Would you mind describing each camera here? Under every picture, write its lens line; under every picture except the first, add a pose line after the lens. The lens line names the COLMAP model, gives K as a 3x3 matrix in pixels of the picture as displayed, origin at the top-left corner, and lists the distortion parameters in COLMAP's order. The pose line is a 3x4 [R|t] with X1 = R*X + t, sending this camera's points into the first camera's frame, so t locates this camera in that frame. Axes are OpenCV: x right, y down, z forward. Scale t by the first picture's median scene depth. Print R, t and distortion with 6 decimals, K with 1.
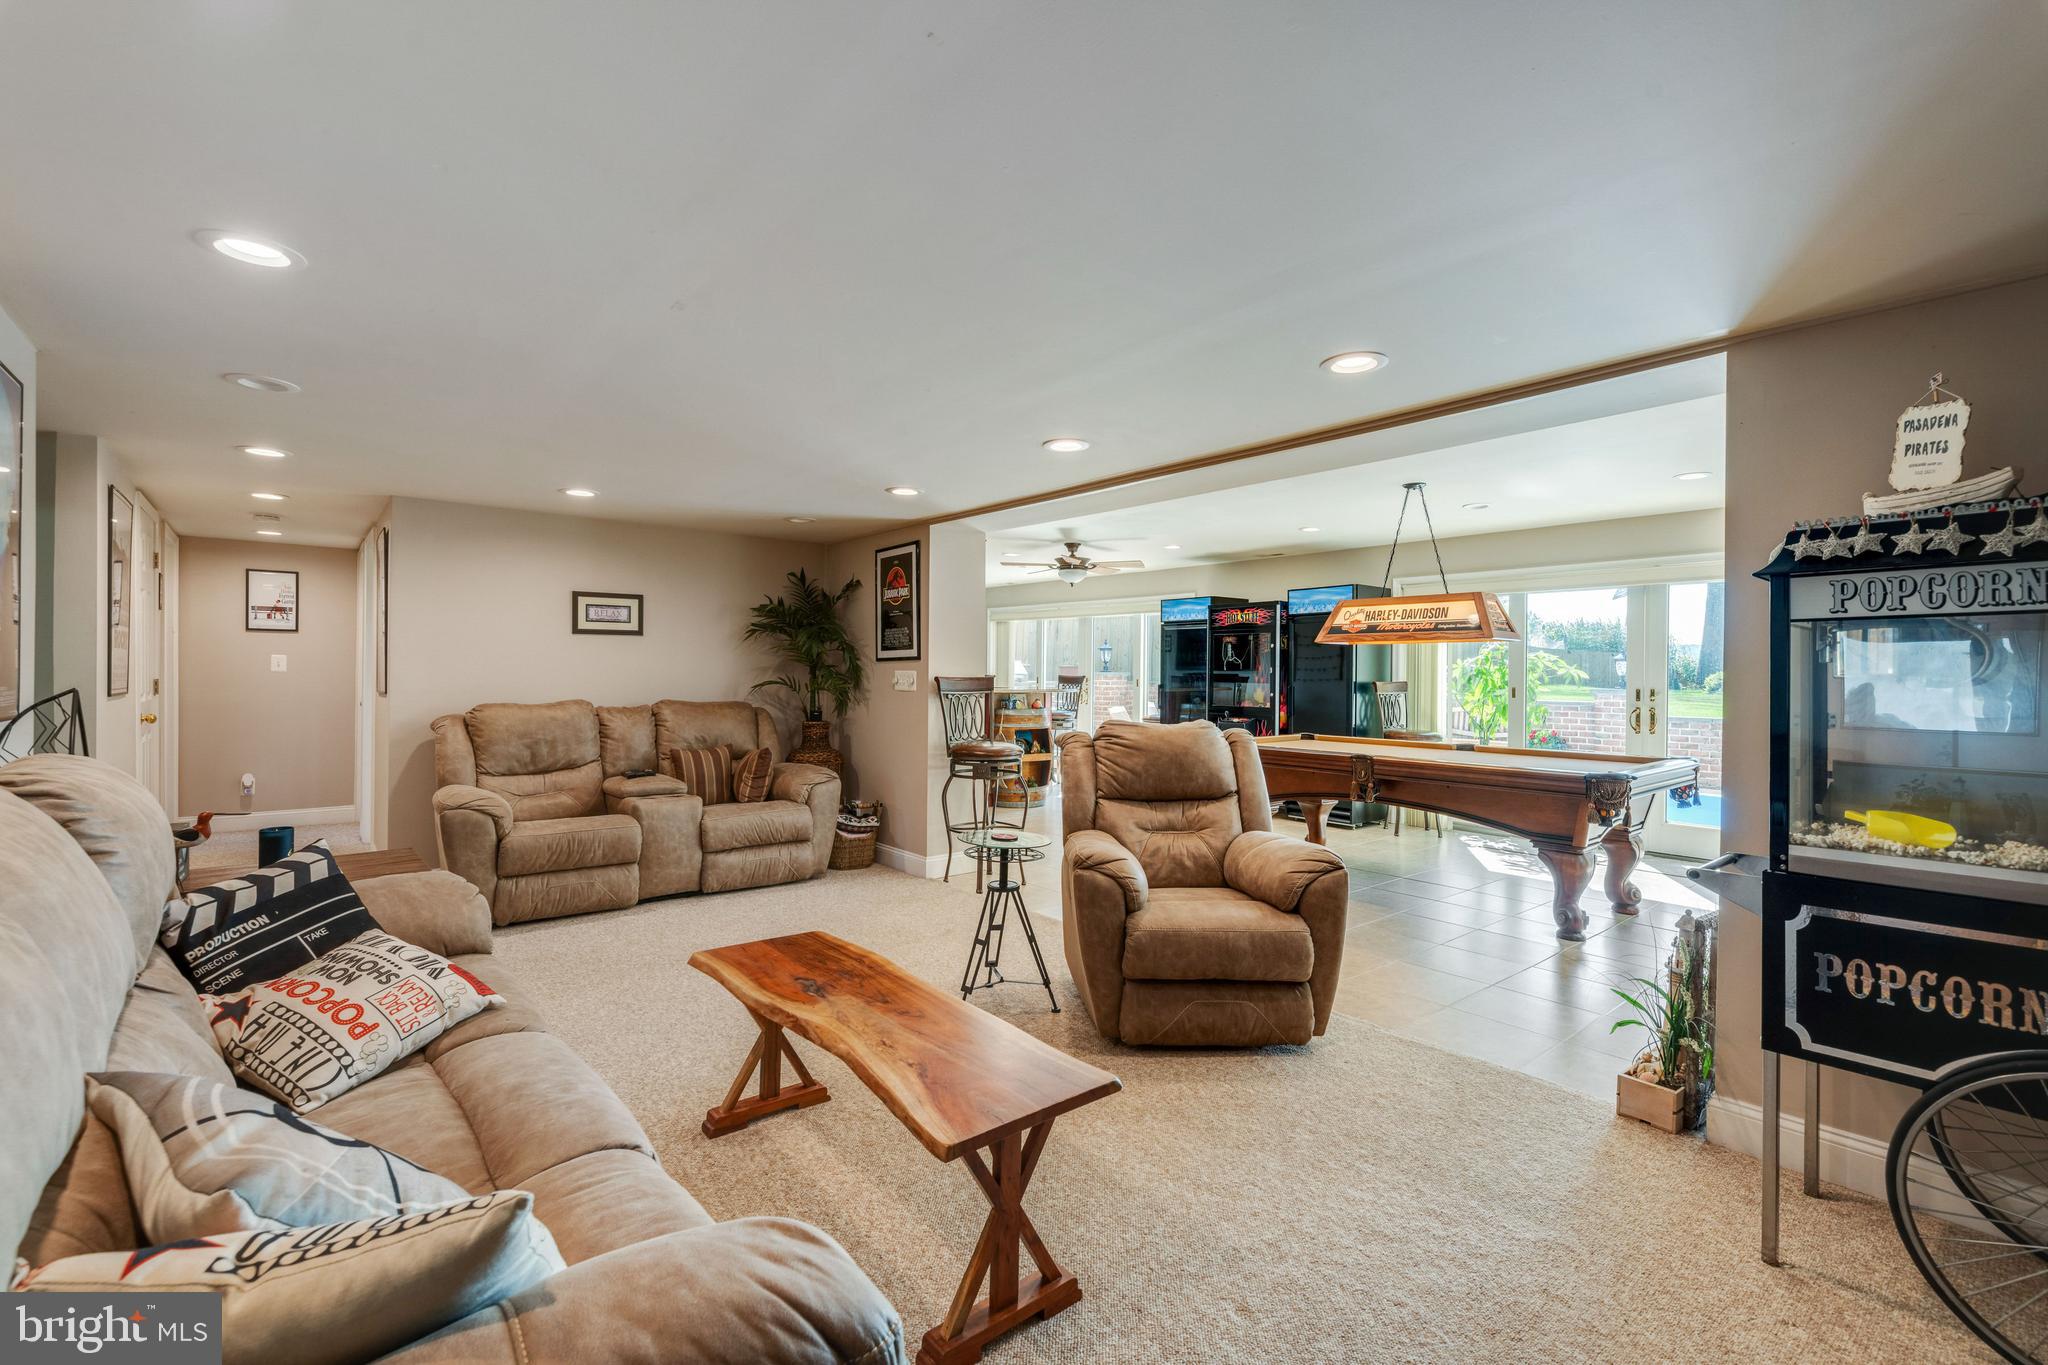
lens RADIAL K [[886.0, 0, 1039.7], [0, 886.0, 679.1], [0, 0, 1]] dist [0.001997, -0.004098]
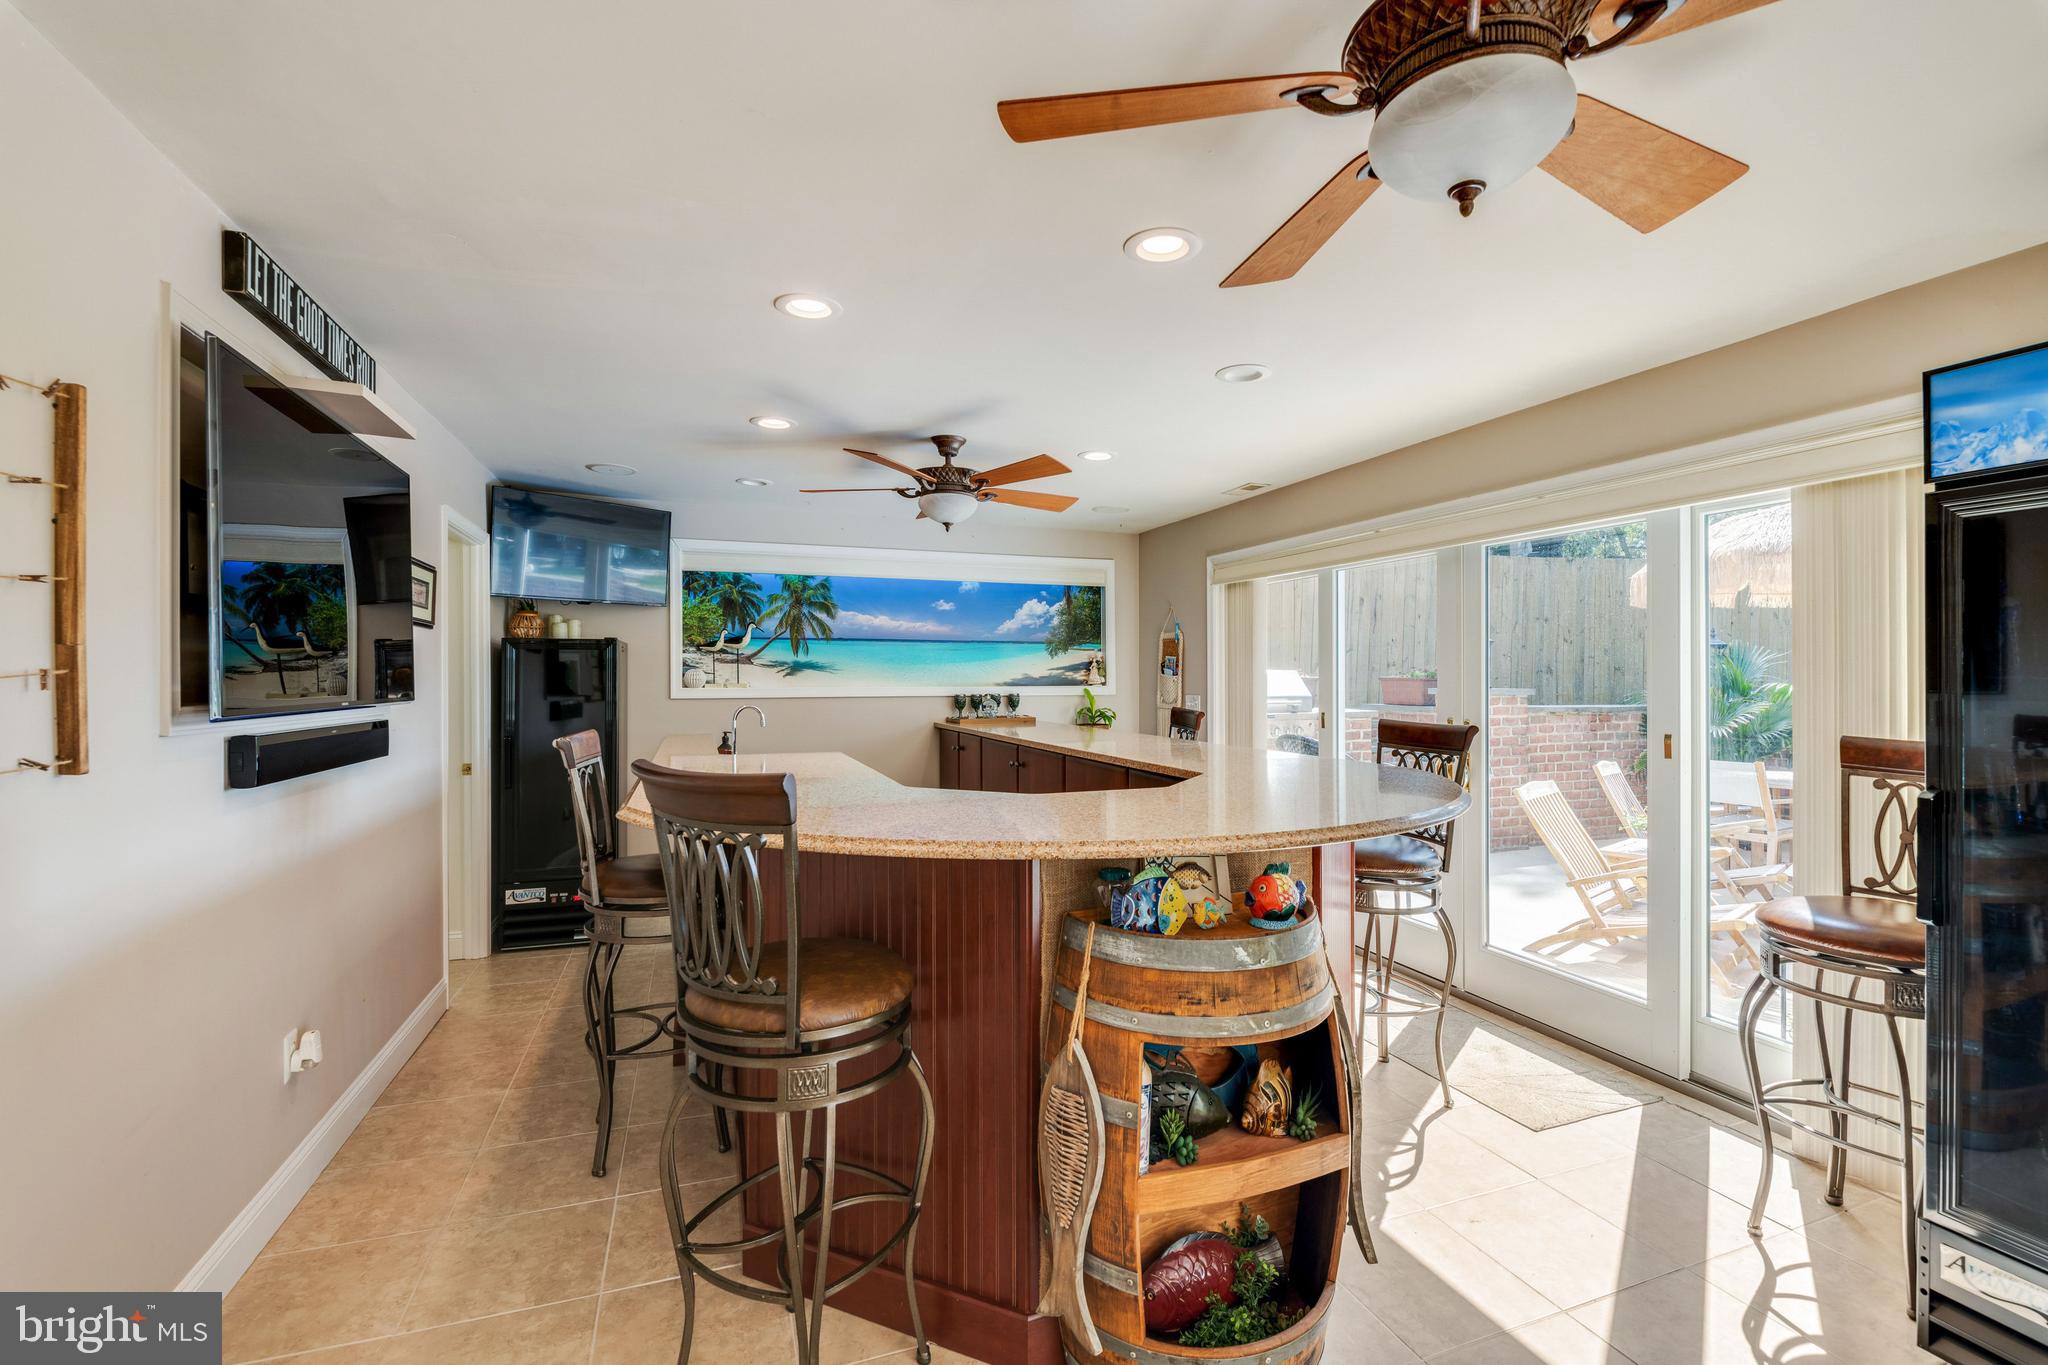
lens RADIAL K [[886.0, 0, 1036.2], [0, 886.0, 679.3], [0, 0, 1]] dist [0.001997, -0.004098]
pose [[0.940765, -0.011240, -0.338874, 0.024171], [0.009621, 0.999933, -0.006459, -0.033766], [0.338923, 0.002816, 0.940810, 1.219233]]
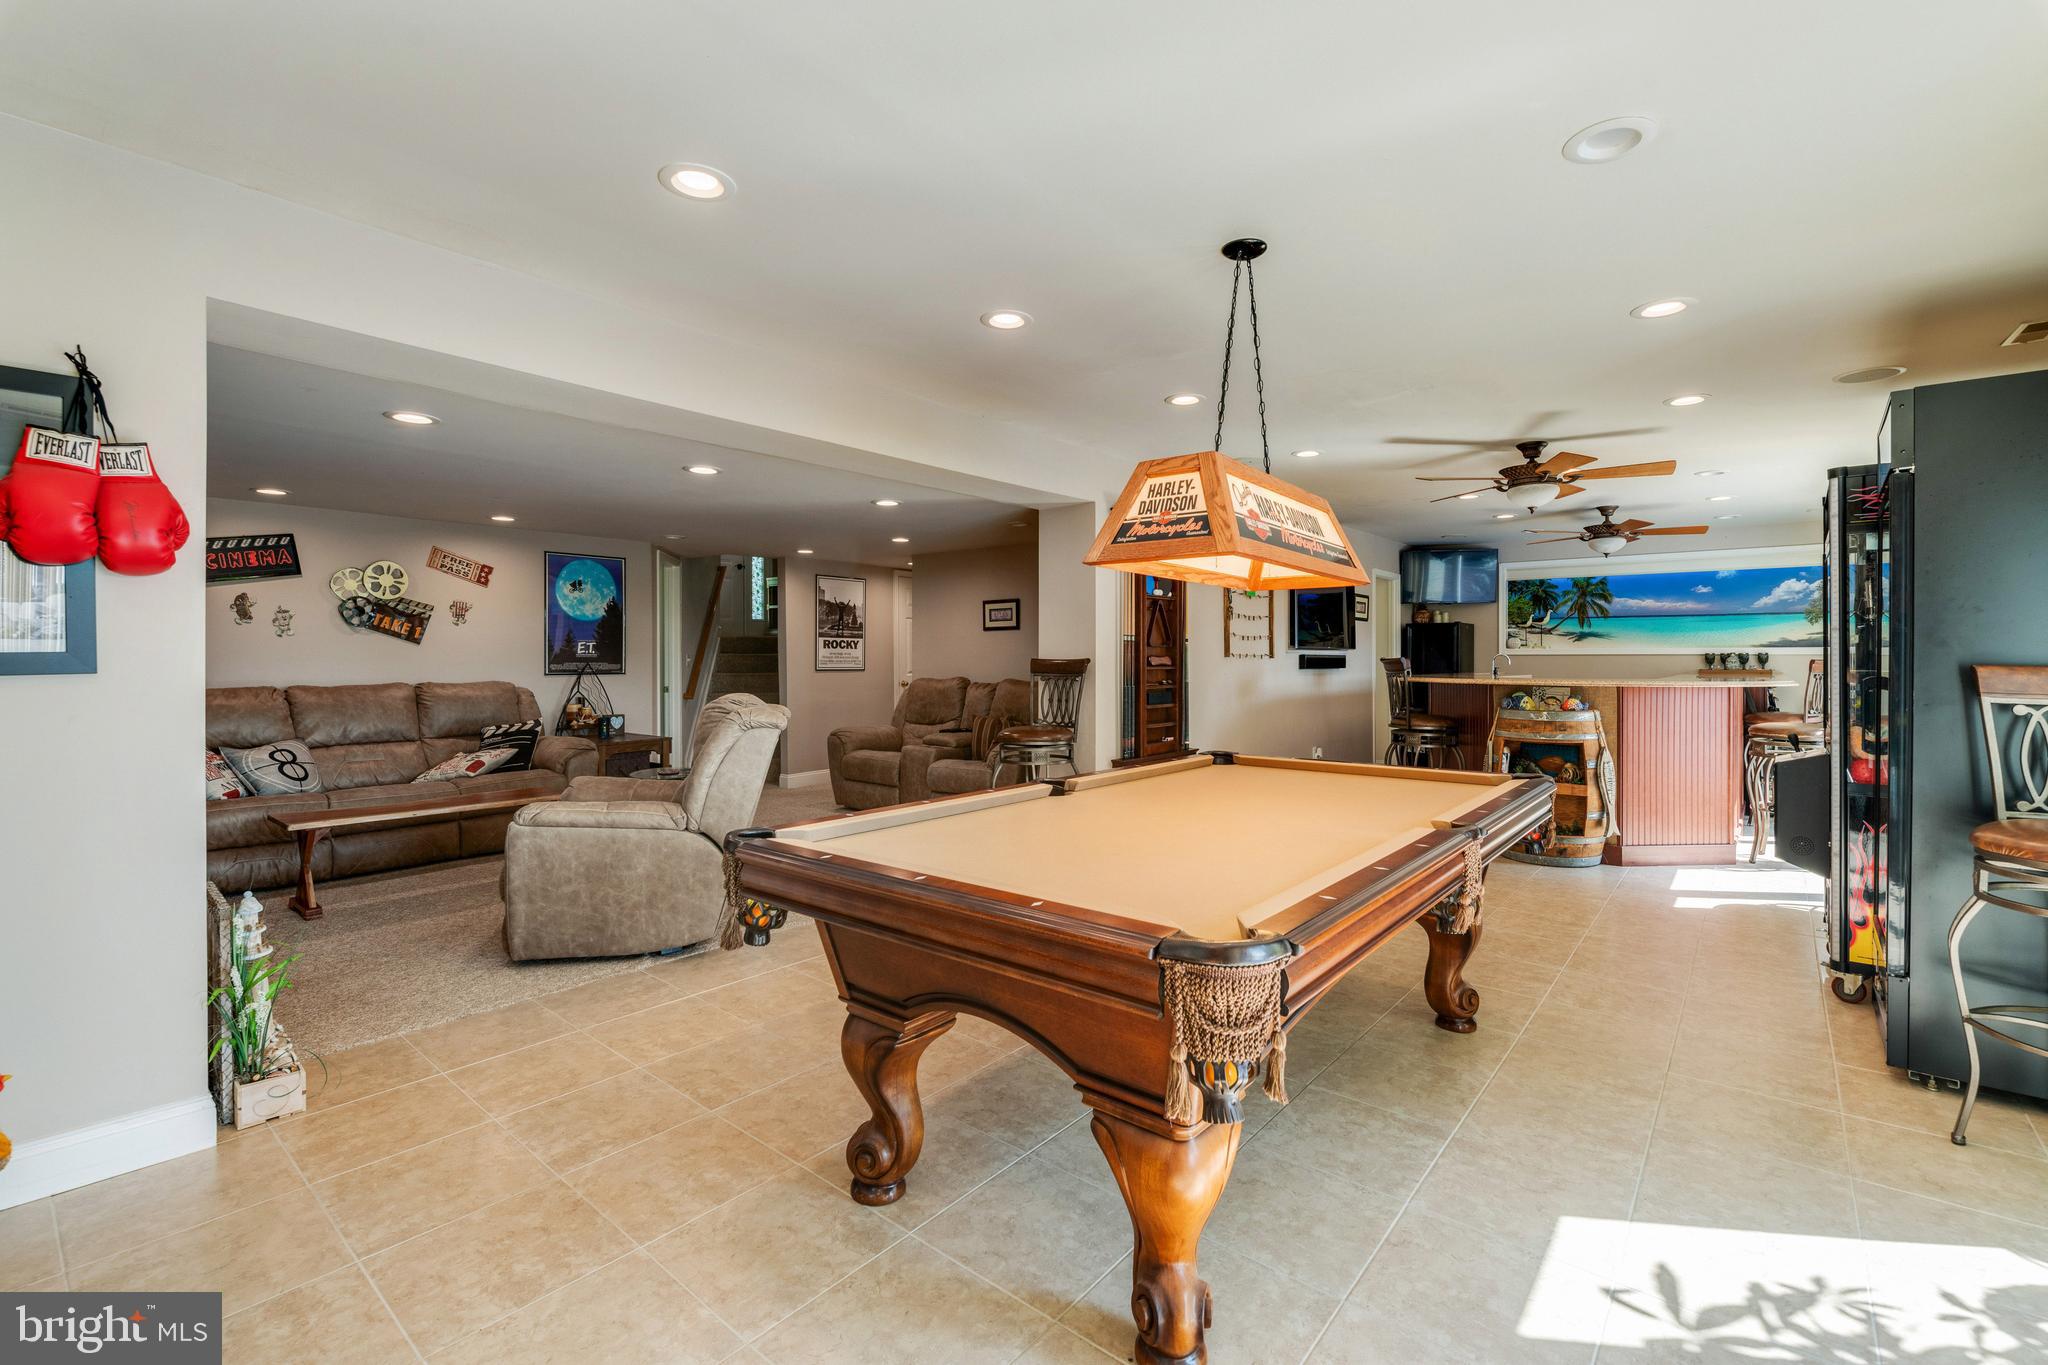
lens RADIAL K [[886.0, 0, 1019.2], [0, 886.0, 654.3], [0, 0, 1]] dist [0.001997, -0.004098]
pose [[0.163515, -0.013584, -0.986447, 0.861763], [-0.005100, 0.999880, -0.014614, 0.006764], [0.986528, 0.007421, 0.163426, 0.801360]]
